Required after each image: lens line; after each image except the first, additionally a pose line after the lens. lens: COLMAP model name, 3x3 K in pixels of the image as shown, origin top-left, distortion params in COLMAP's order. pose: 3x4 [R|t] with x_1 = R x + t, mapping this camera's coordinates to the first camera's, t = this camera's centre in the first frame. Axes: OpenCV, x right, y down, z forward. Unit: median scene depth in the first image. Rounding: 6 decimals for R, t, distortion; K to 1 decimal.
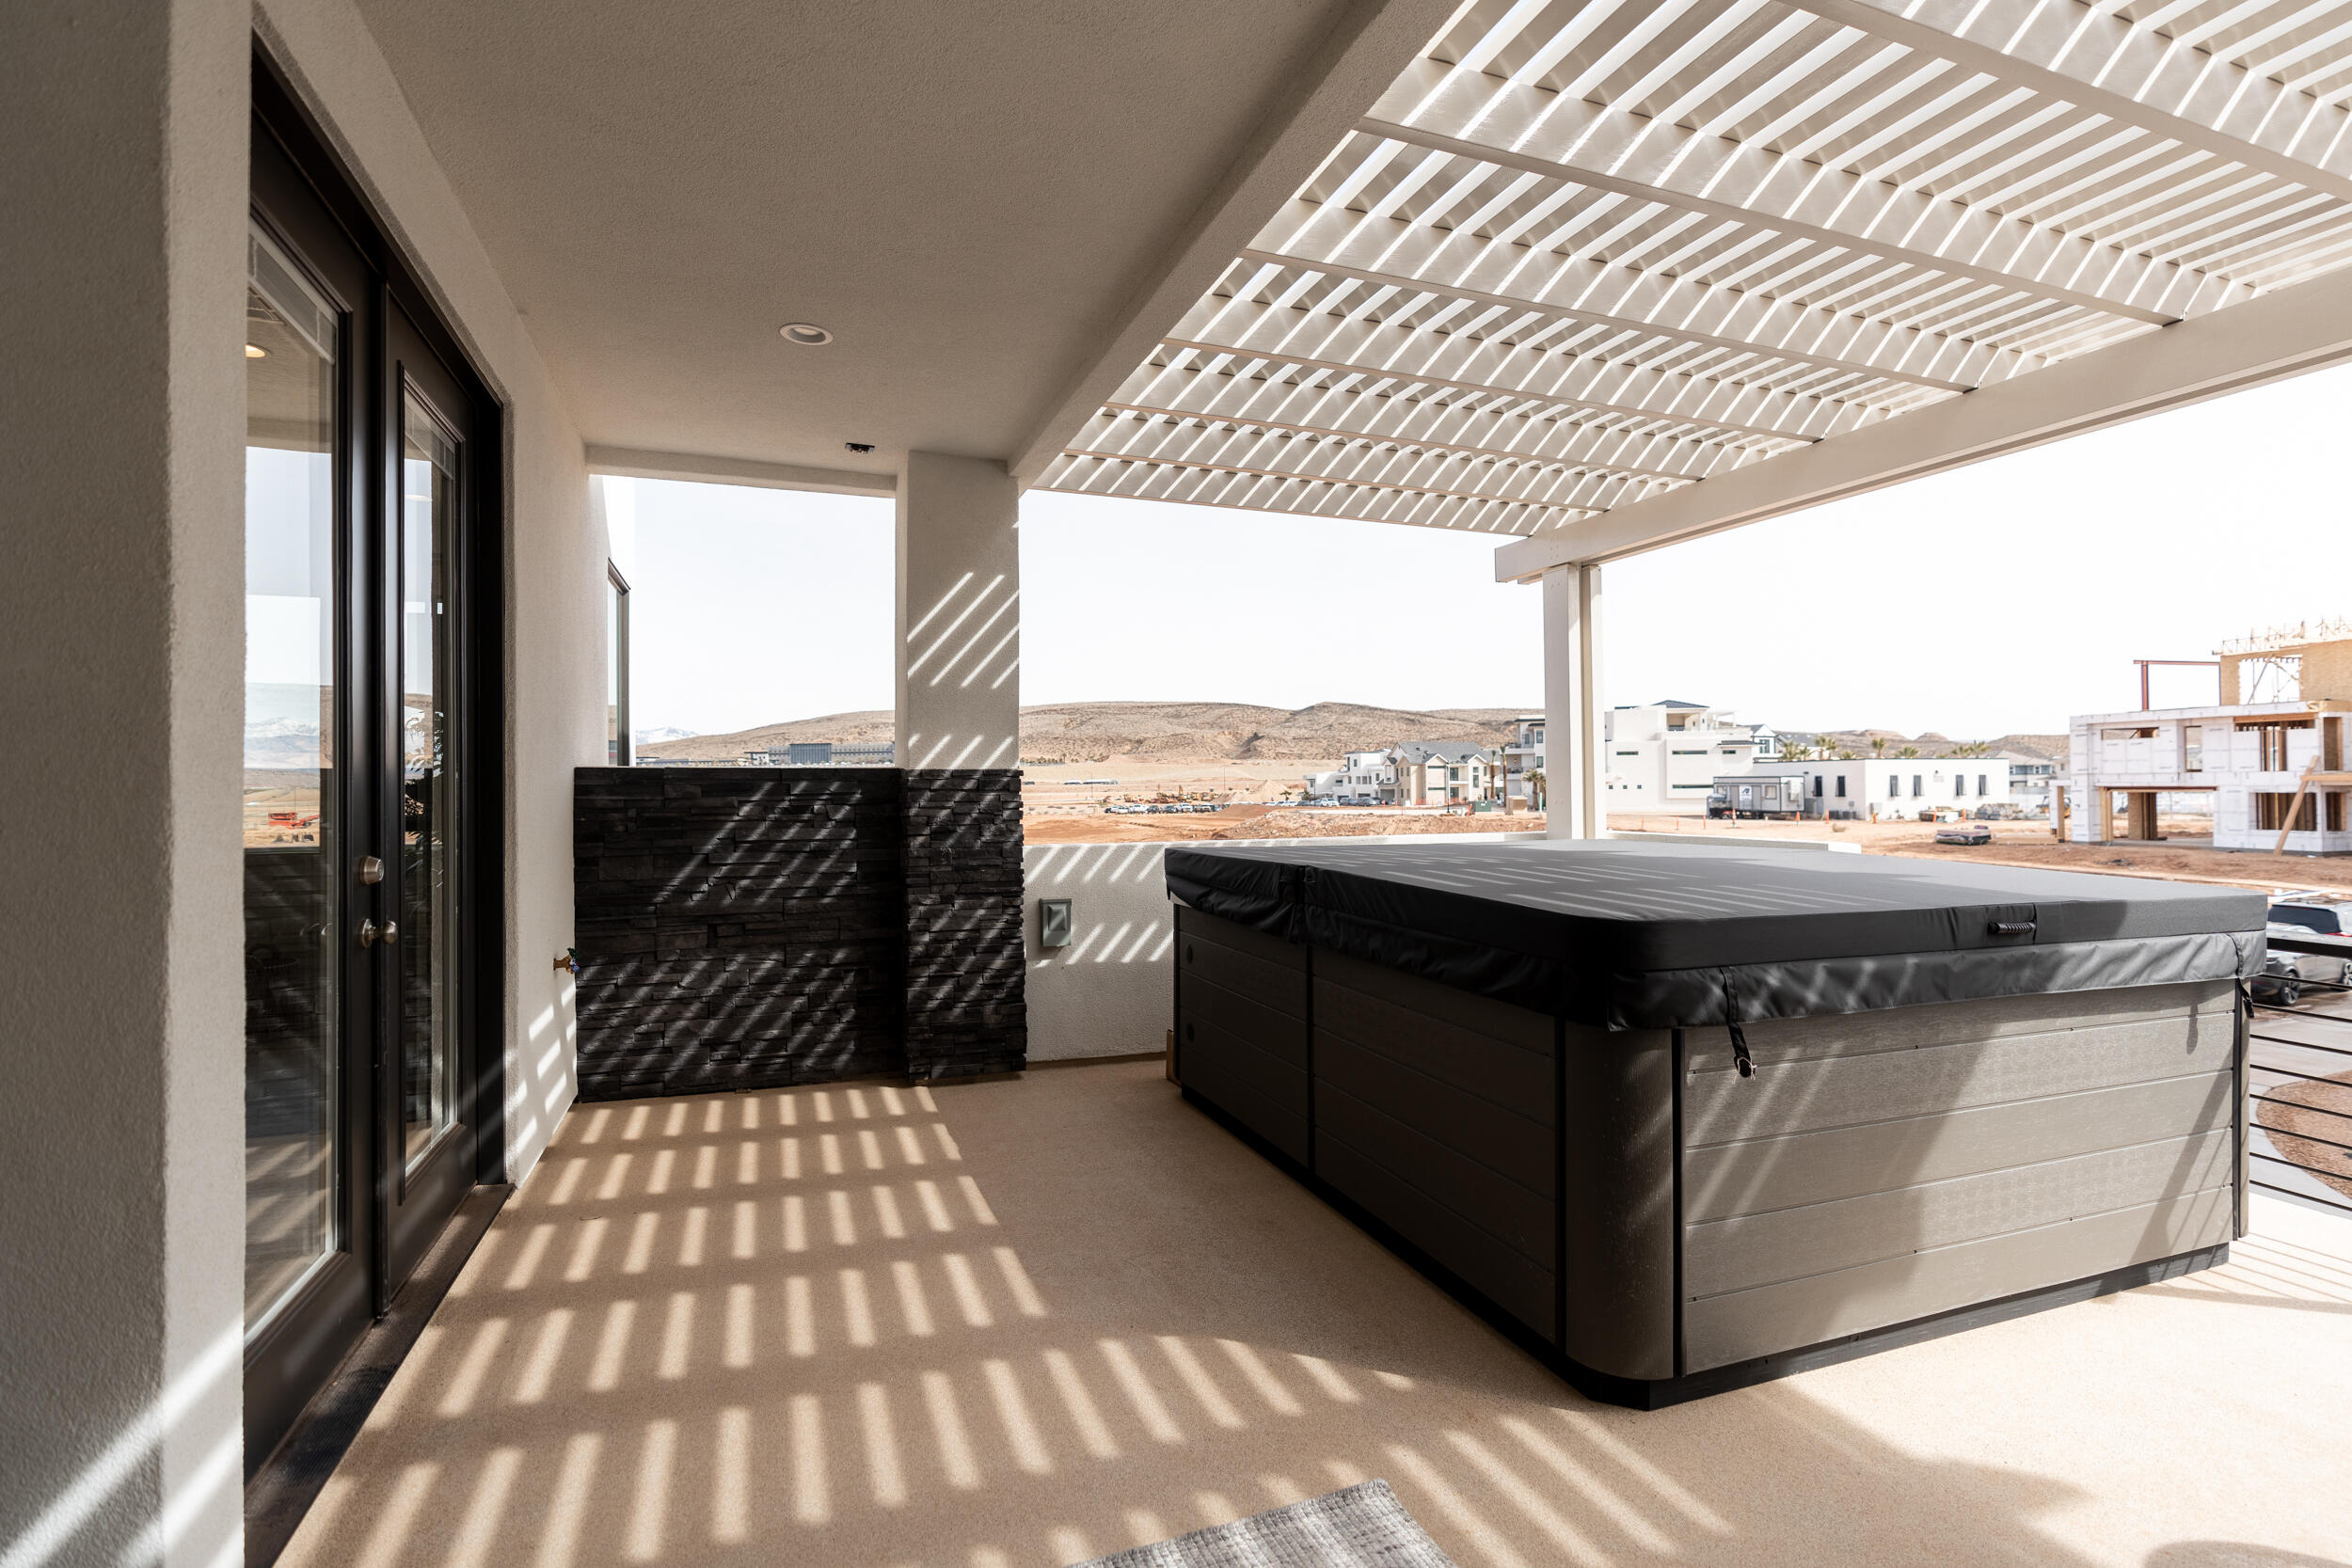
lens RADIAL K [[1078.8, 0, 1176.0], [0, 1078.8, 784.0], [0, 0, 1]] dist [0.001630, 0.000177]
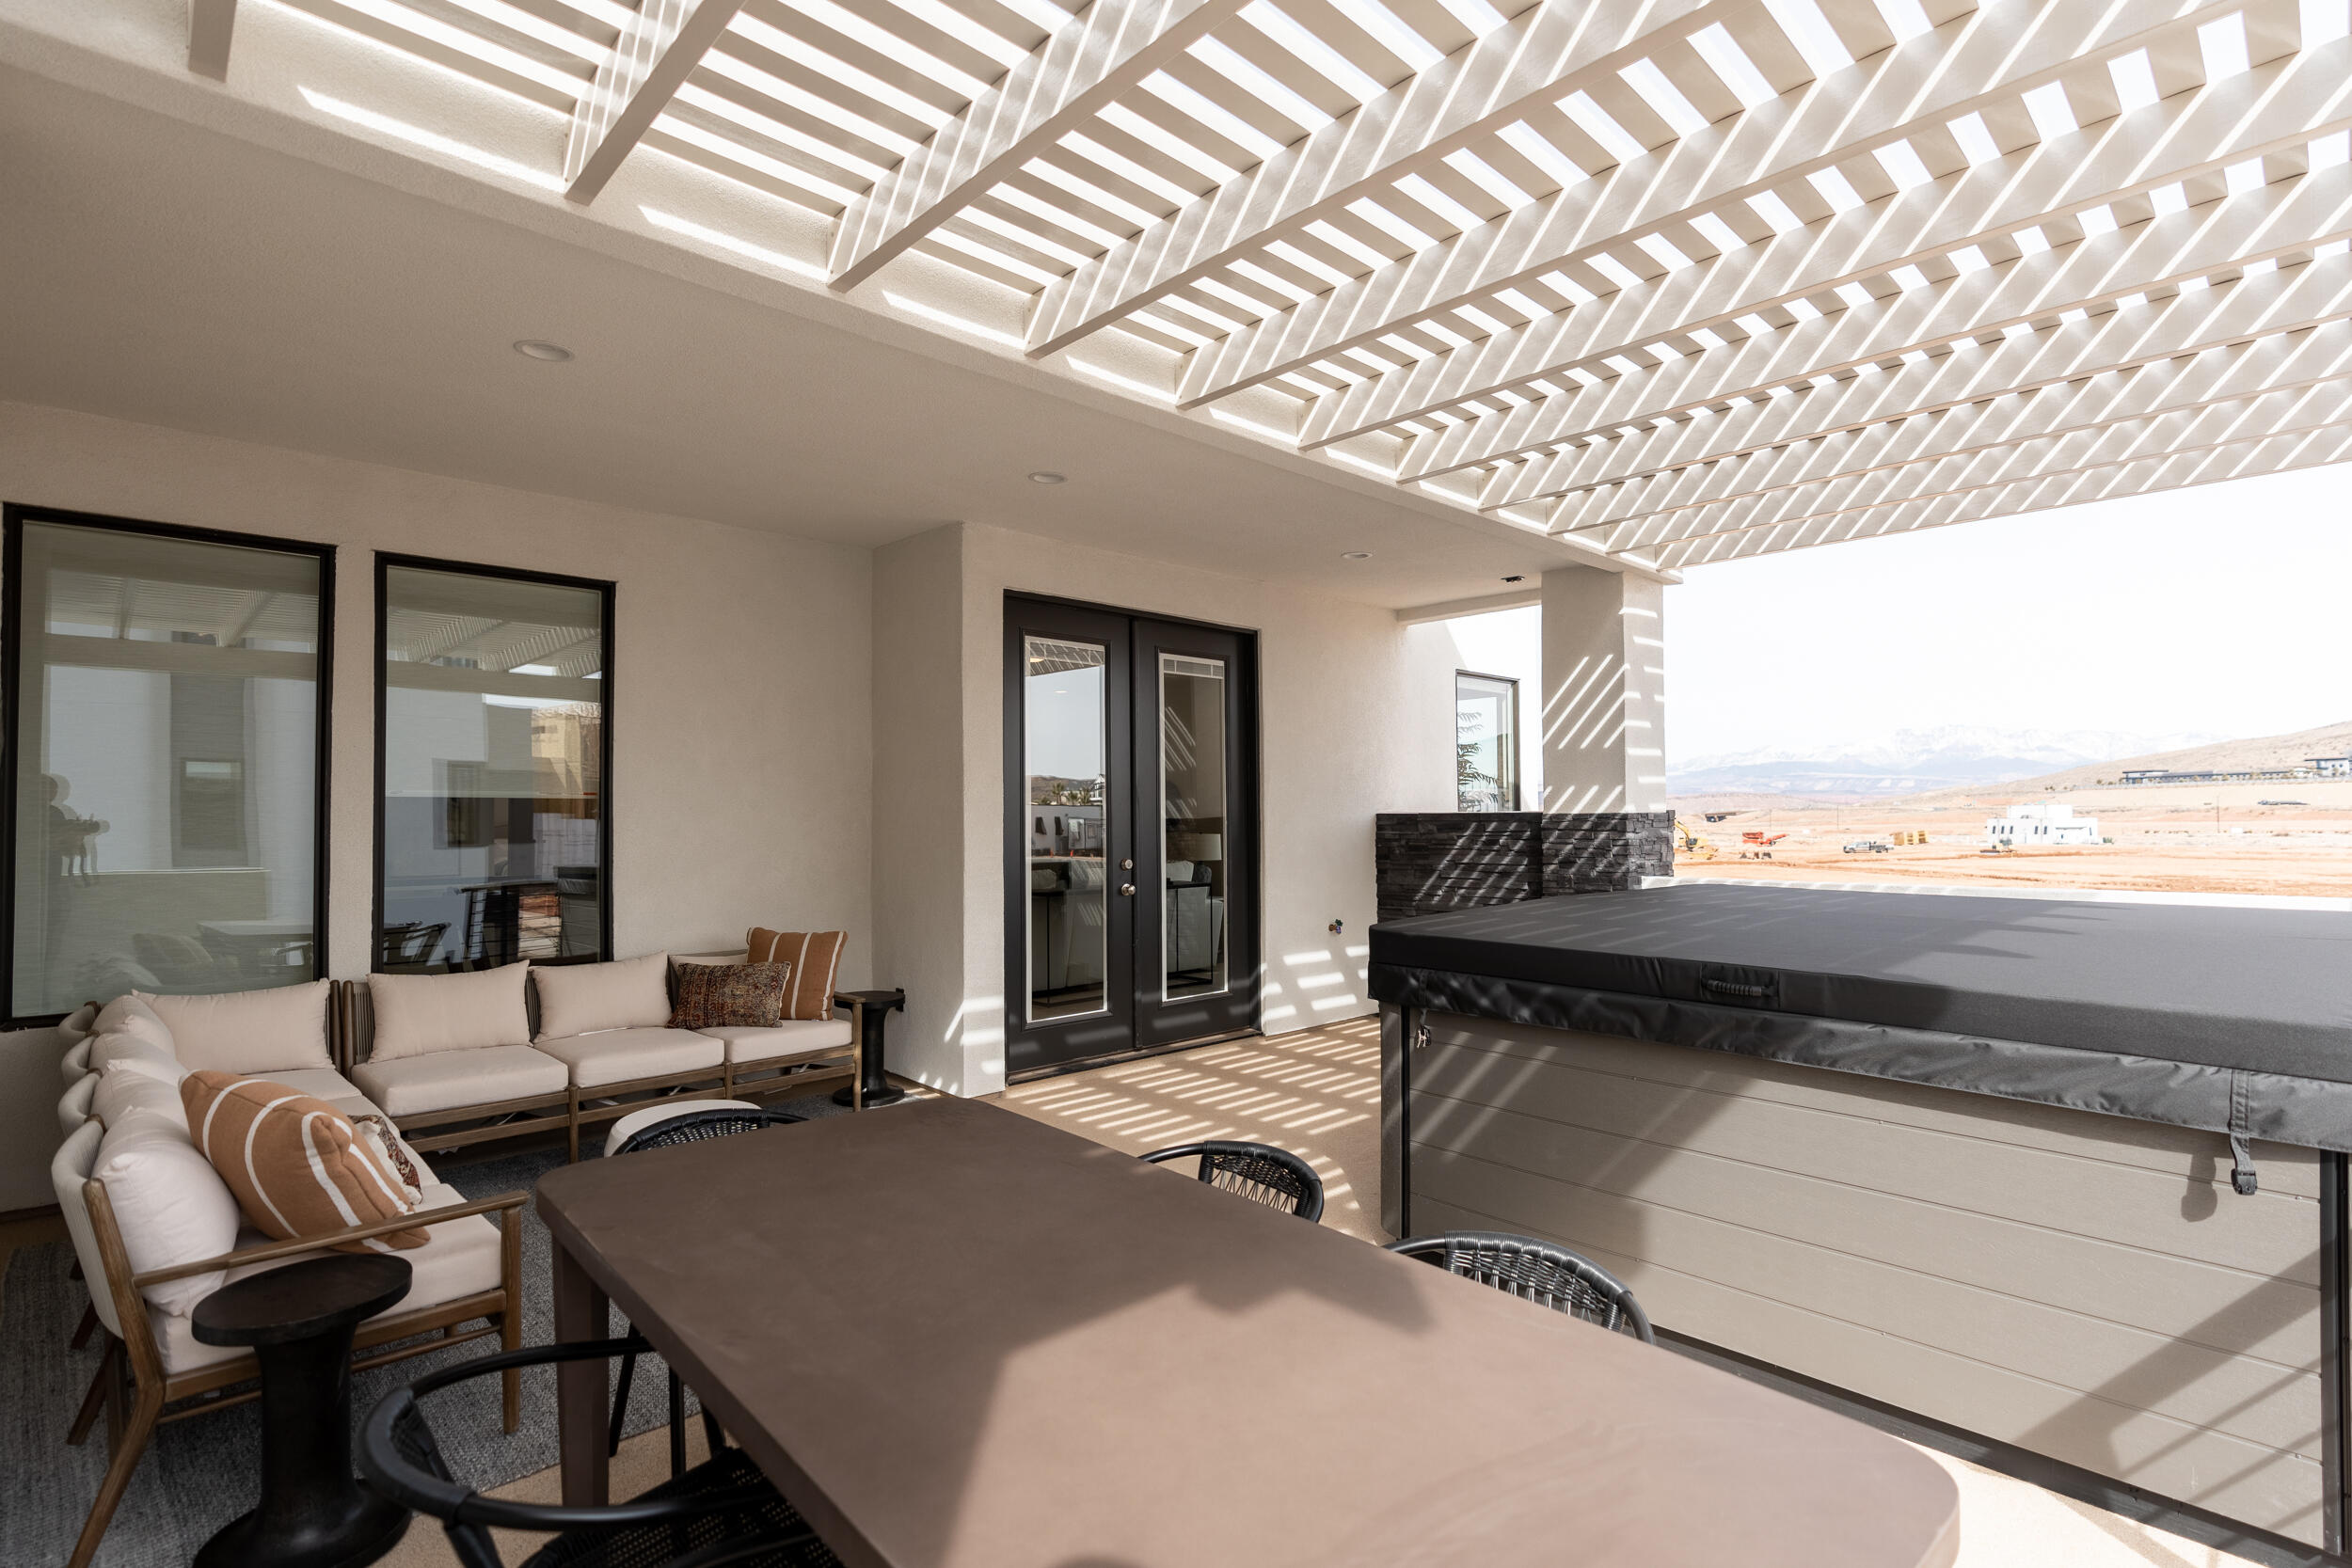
lens RADIAL K [[1115.1, 0, 1176.0], [0, 1115.1, 784.0], [0, 0, 1]] dist [-0.000610, -0.000083]
pose [[0.385806, -0.025524, -0.922227, 0.839829], [0.007551, 0.999671, -0.024509, -0.019973], [0.922549, 0.002492, 0.385872, 0.056718]]
